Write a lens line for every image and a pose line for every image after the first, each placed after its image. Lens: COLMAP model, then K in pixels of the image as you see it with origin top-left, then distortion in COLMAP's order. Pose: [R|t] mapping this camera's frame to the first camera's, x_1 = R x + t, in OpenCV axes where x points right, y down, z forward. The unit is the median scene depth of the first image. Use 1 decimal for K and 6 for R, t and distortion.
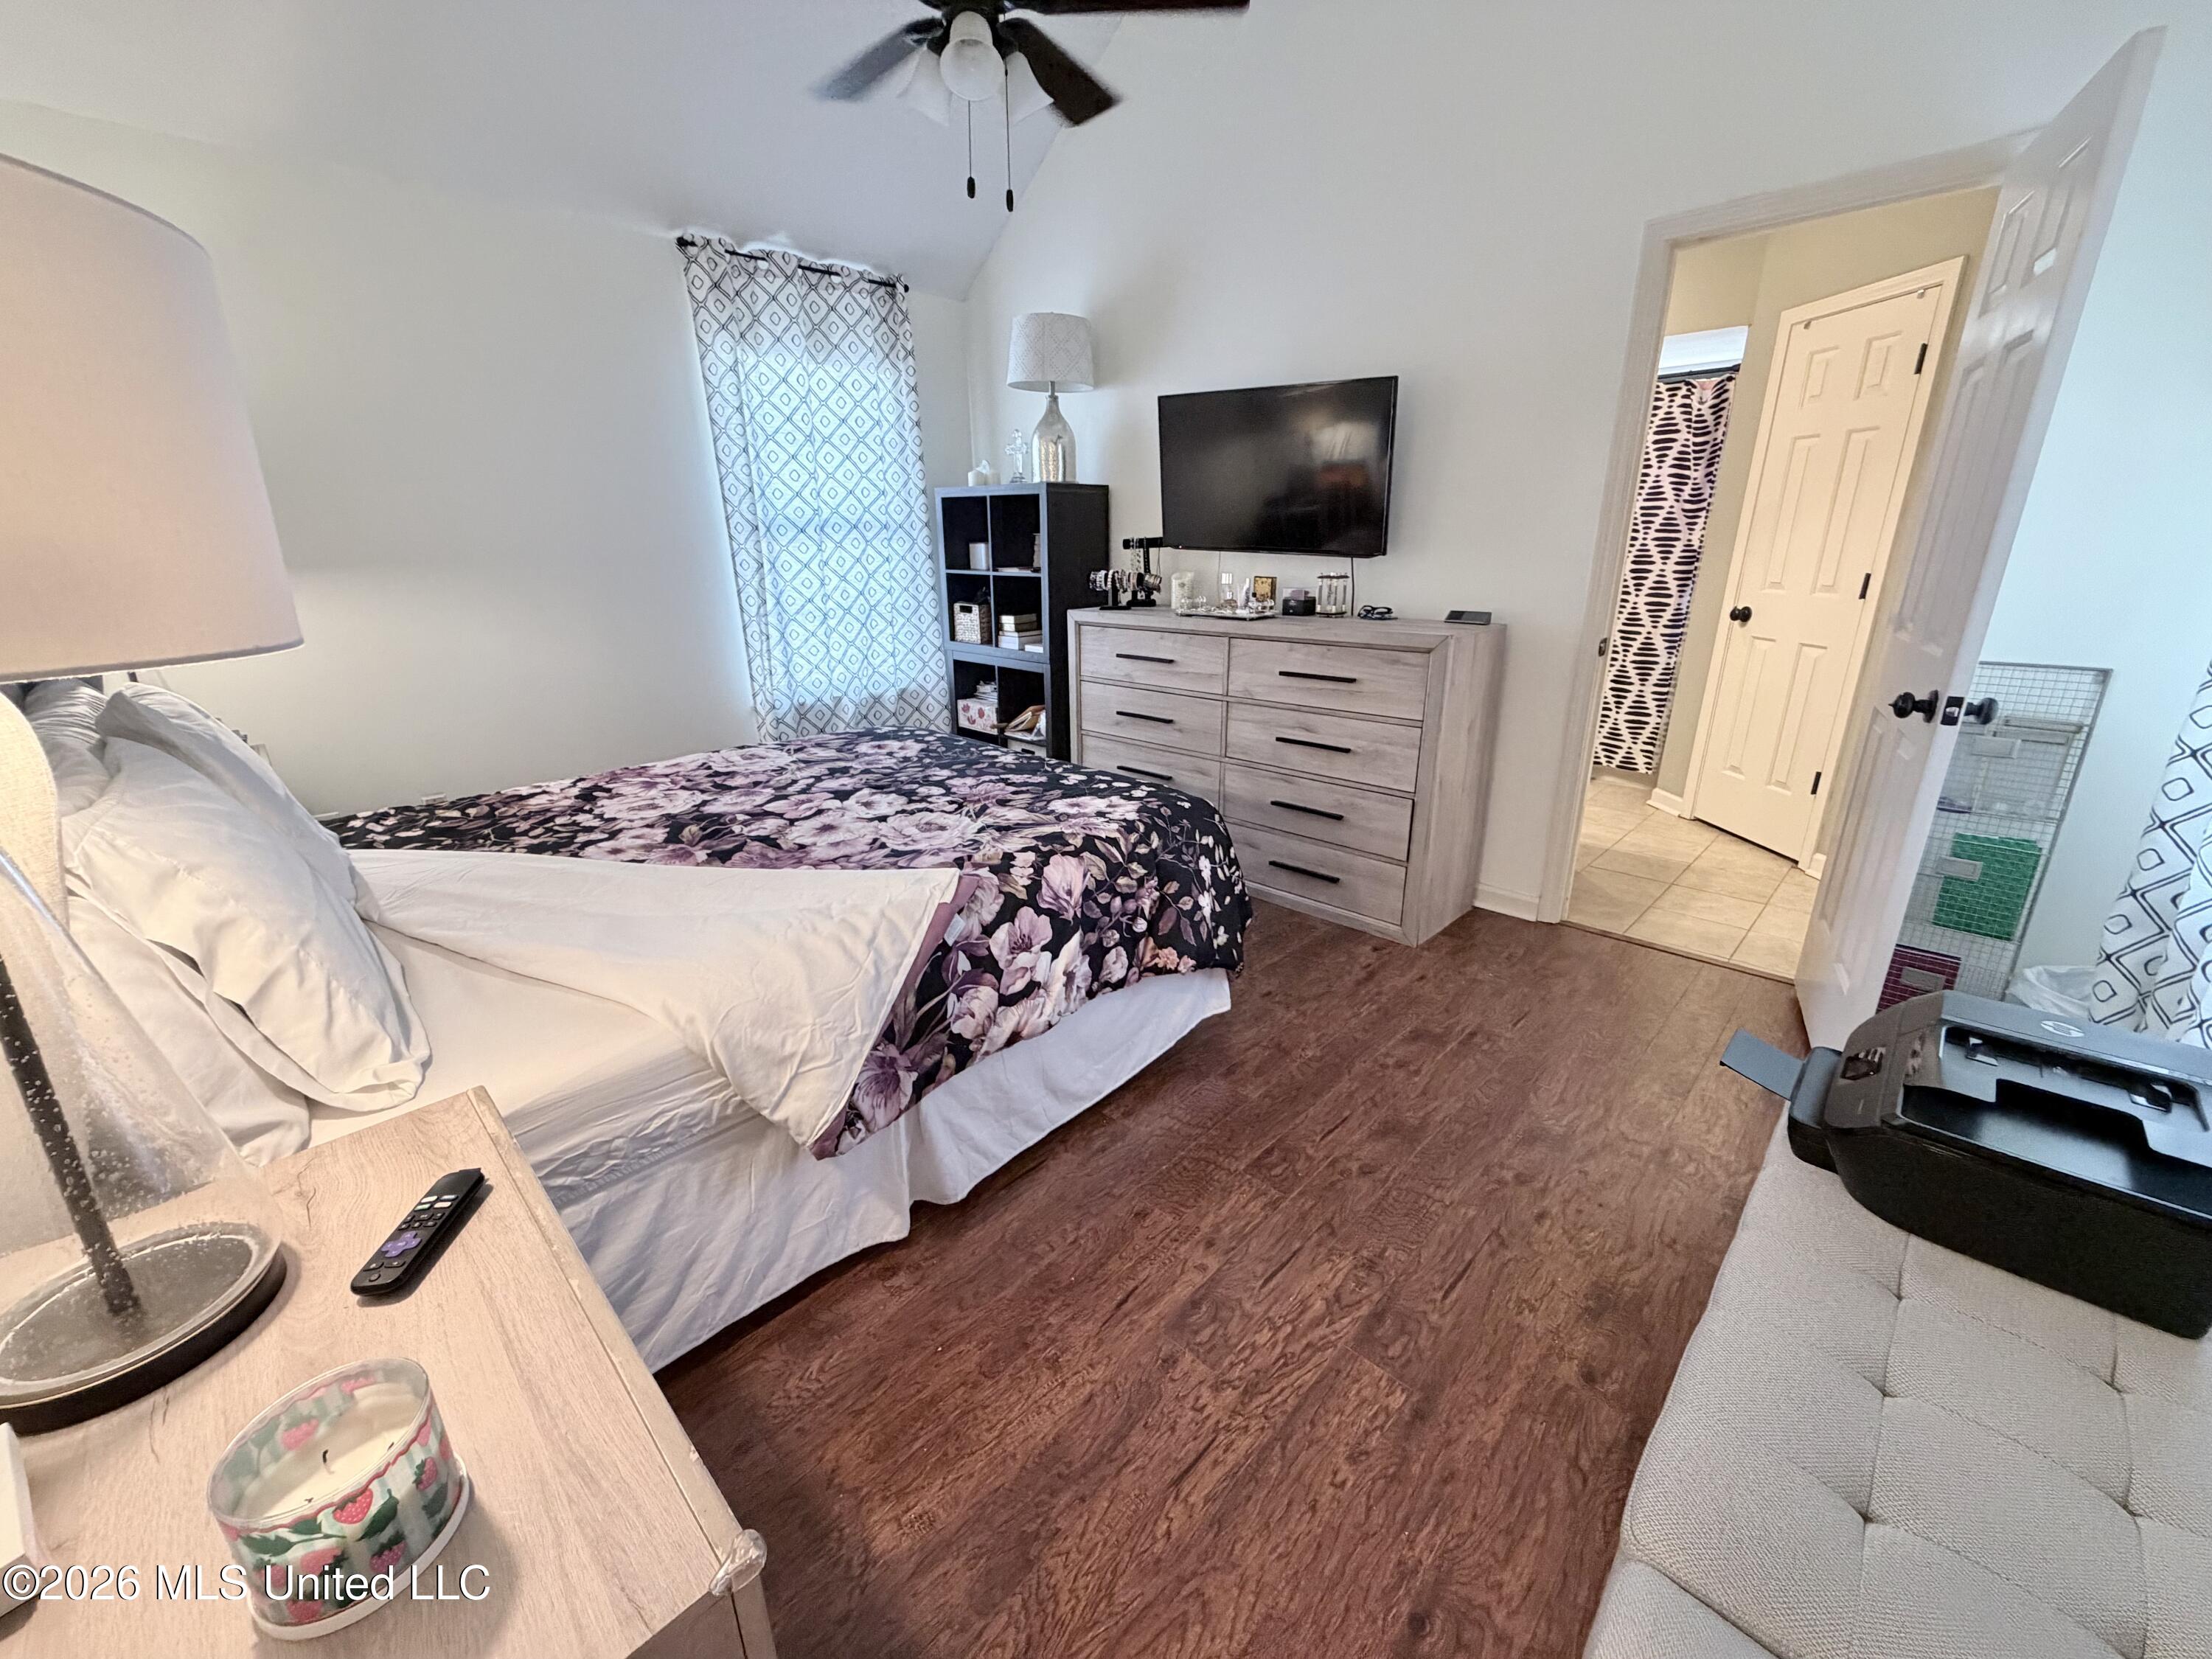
lens RADIAL K [[879.3, 0, 1113.4], [0, 879.3, 823.3], [0, 0, 1]] dist [-0.000697, 0.000454]
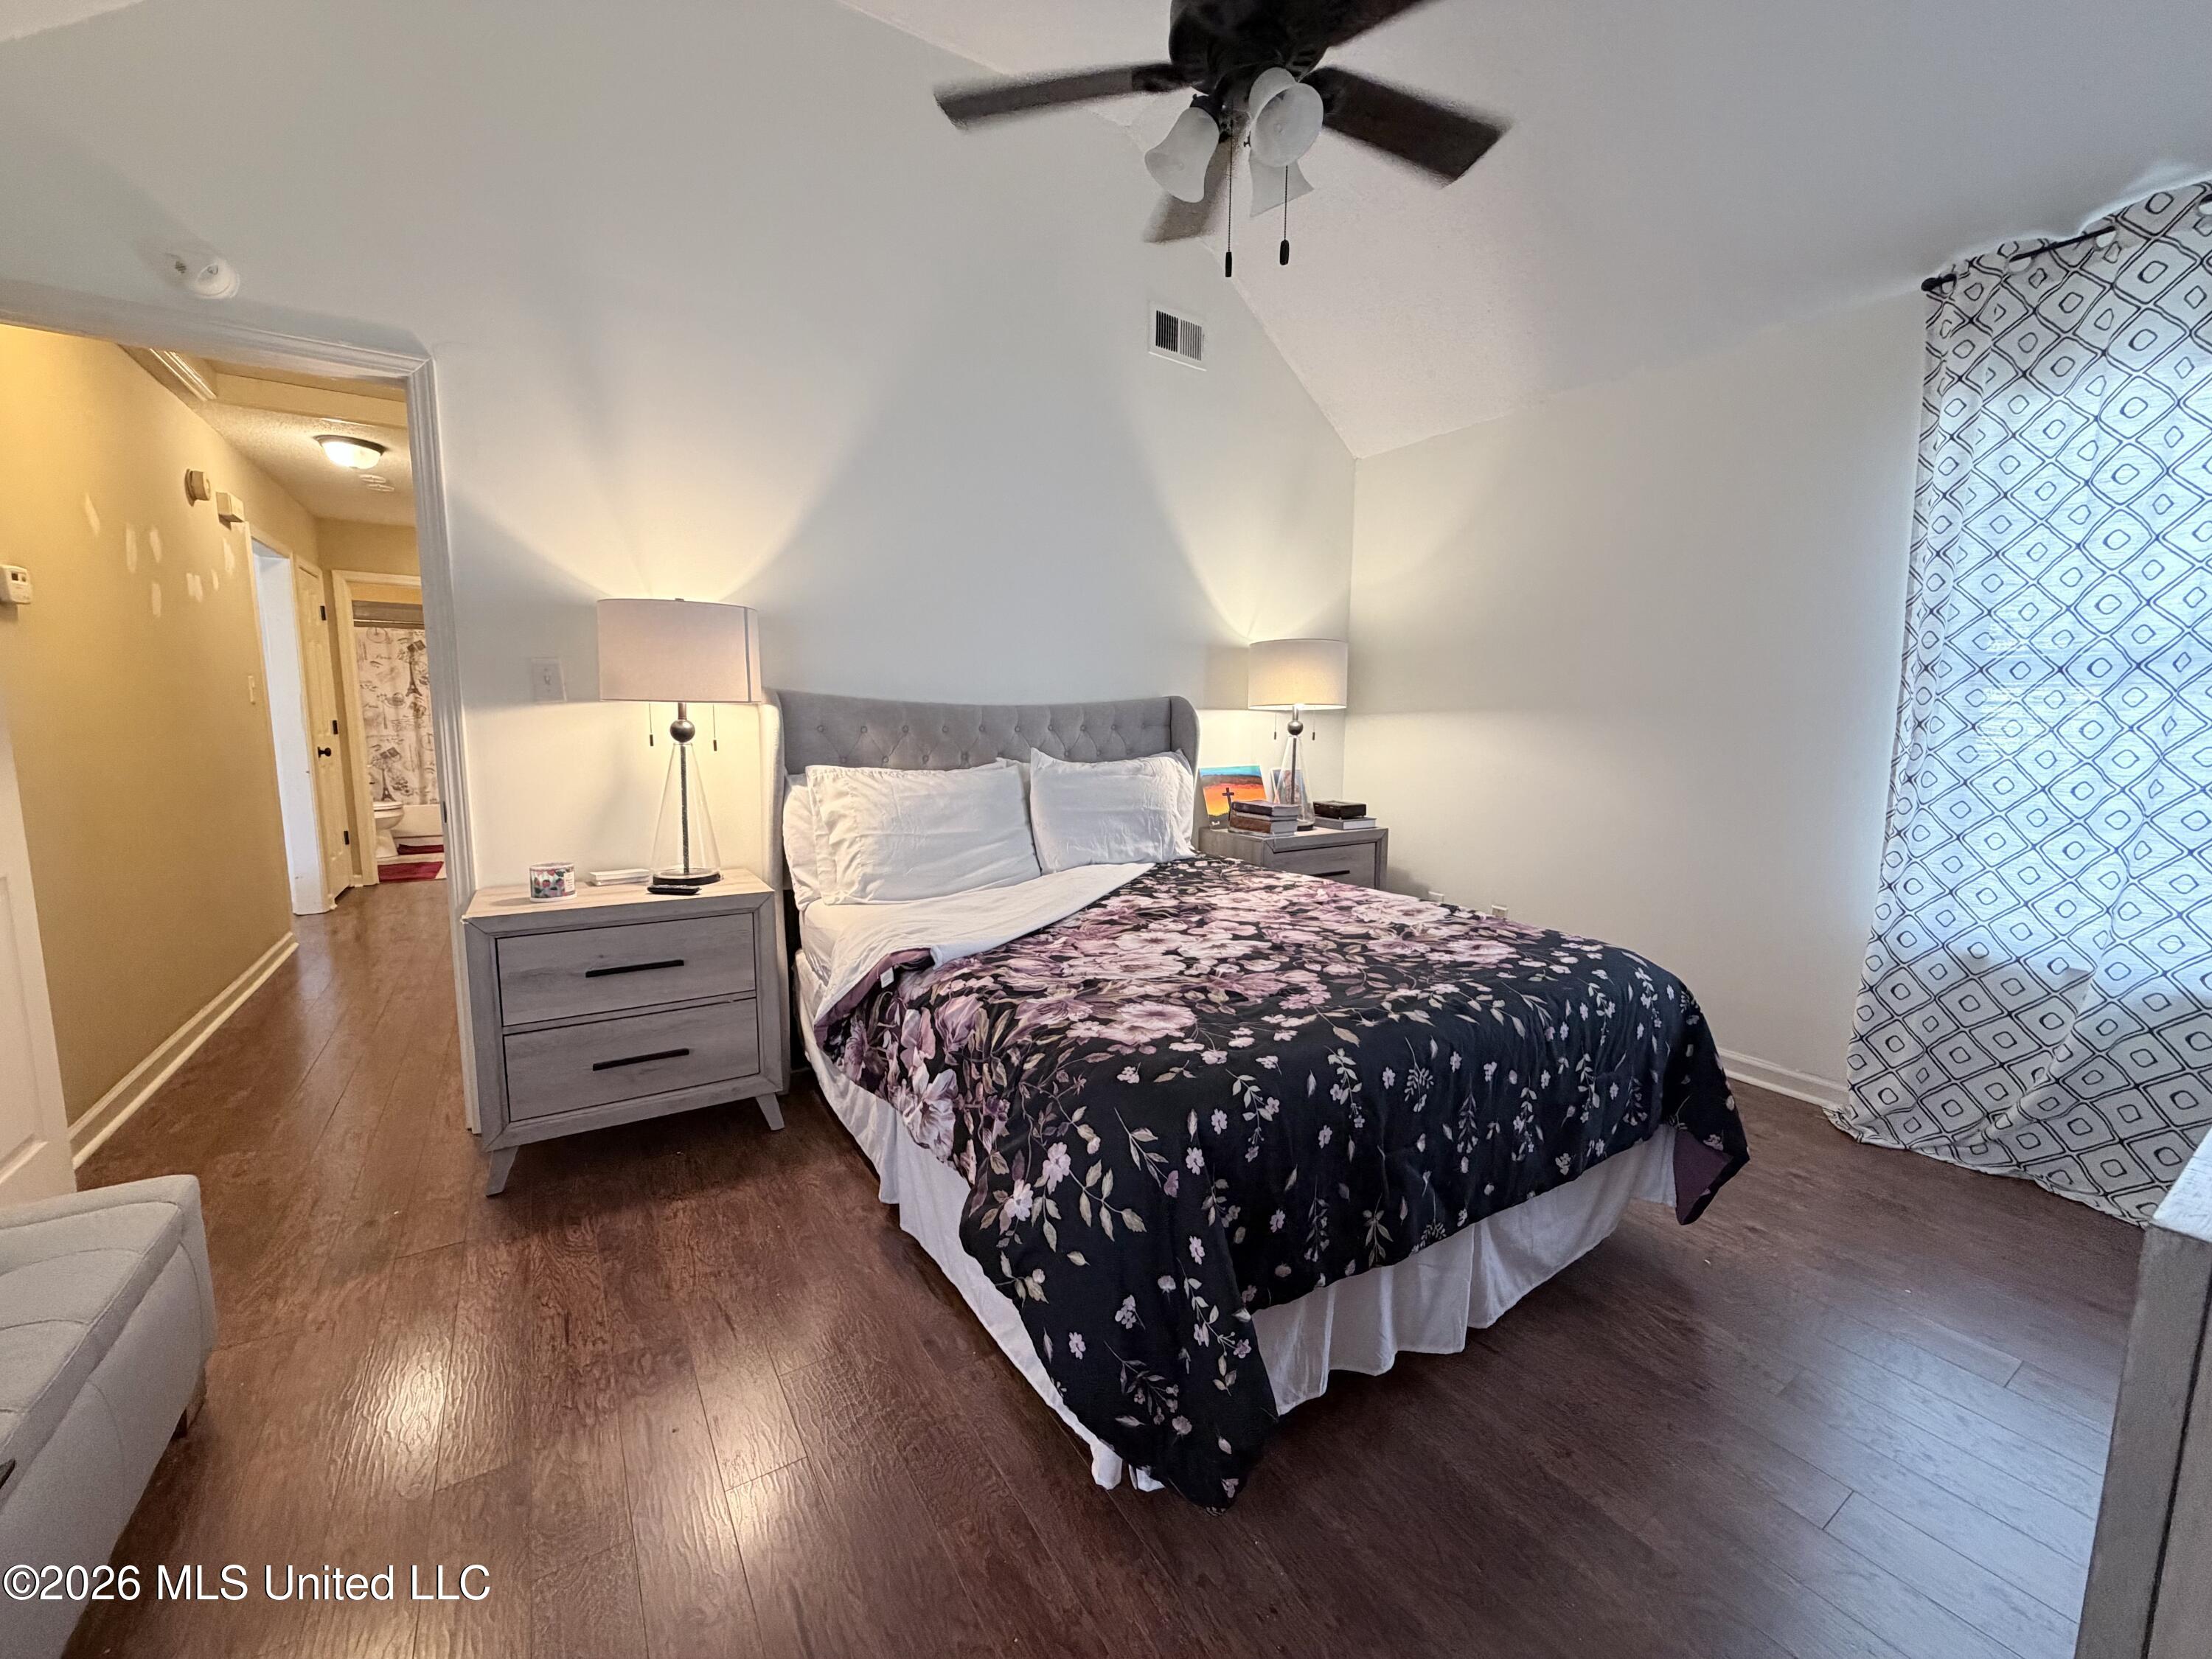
lens RADIAL K [[879.3, 0, 1098.0], [0, 879.3, 830.9], [0, 0, 1]] dist [-0.000697, 0.000454]
pose [[-0.235087, 0.138997, -0.961984, 0.709164], [-0.308561, 0.927853, 0.209471, -0.327641], [0.921696, 0.346075, -0.175237, 1.122982]]
